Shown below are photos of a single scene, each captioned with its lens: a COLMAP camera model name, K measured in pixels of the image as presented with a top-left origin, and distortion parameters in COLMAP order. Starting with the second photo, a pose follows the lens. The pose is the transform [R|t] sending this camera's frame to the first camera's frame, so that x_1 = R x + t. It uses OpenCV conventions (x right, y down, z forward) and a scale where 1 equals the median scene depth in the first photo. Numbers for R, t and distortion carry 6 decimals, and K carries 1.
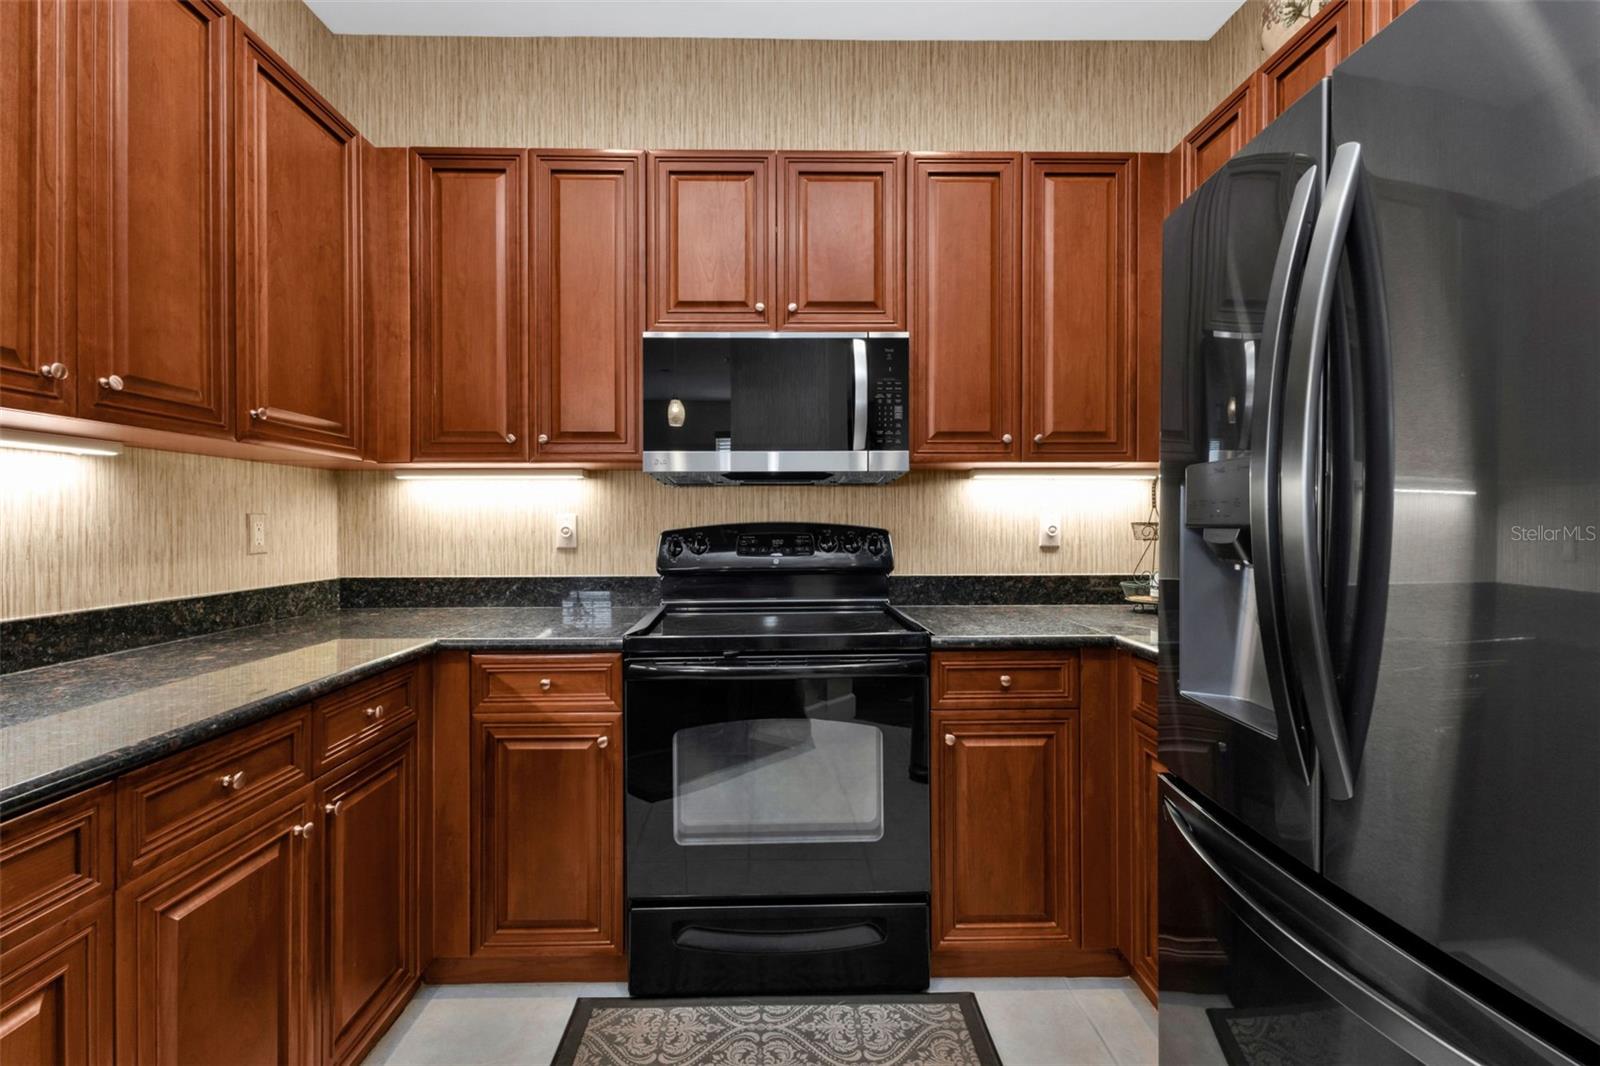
lens RADIAL K [[695.1, 0, 779.8], [0, 695.1, 523.0], [0, 0, 1]] dist [0.007727, -0.001299]
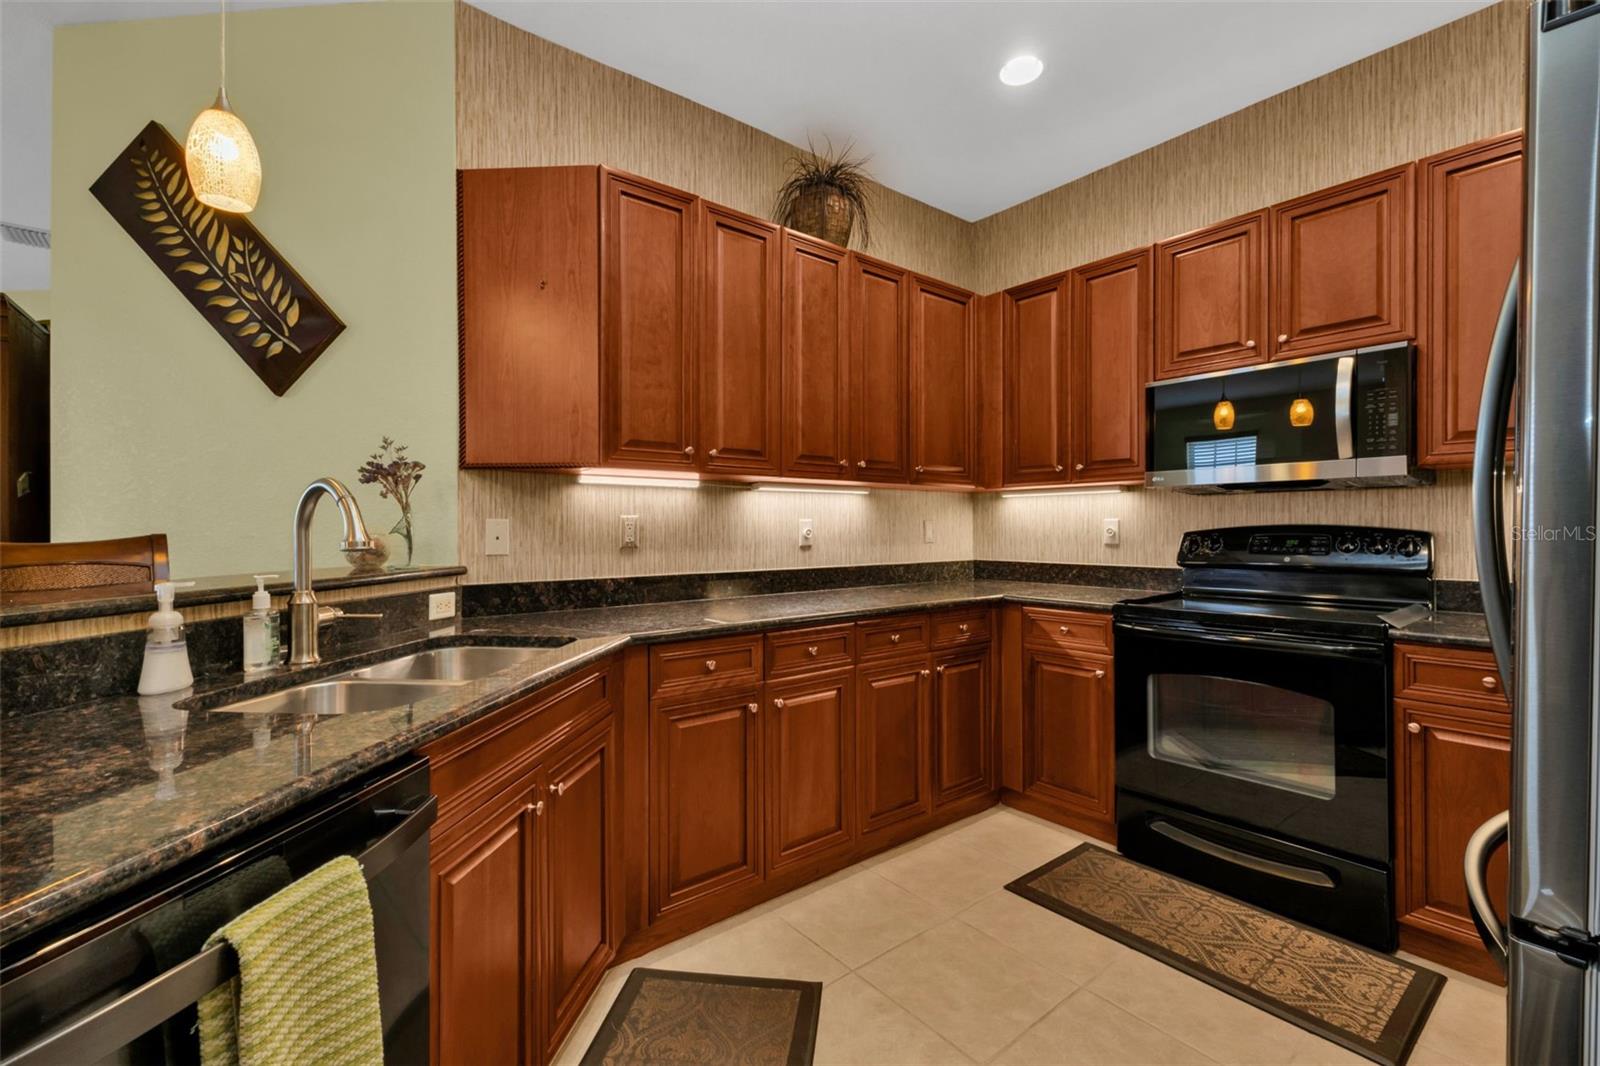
lens RADIAL K [[695.1, 0, 800.4], [0, 695.1, 530.1], [0, 0, 1]] dist [0.007727, -0.001299]
pose [[0.616997, 0.004065, -0.786955, 0.443103], [-0.001507, 0.999991, 0.003984, 0.005159], [0.786964, -0.001272, 0.616997, -0.351347]]
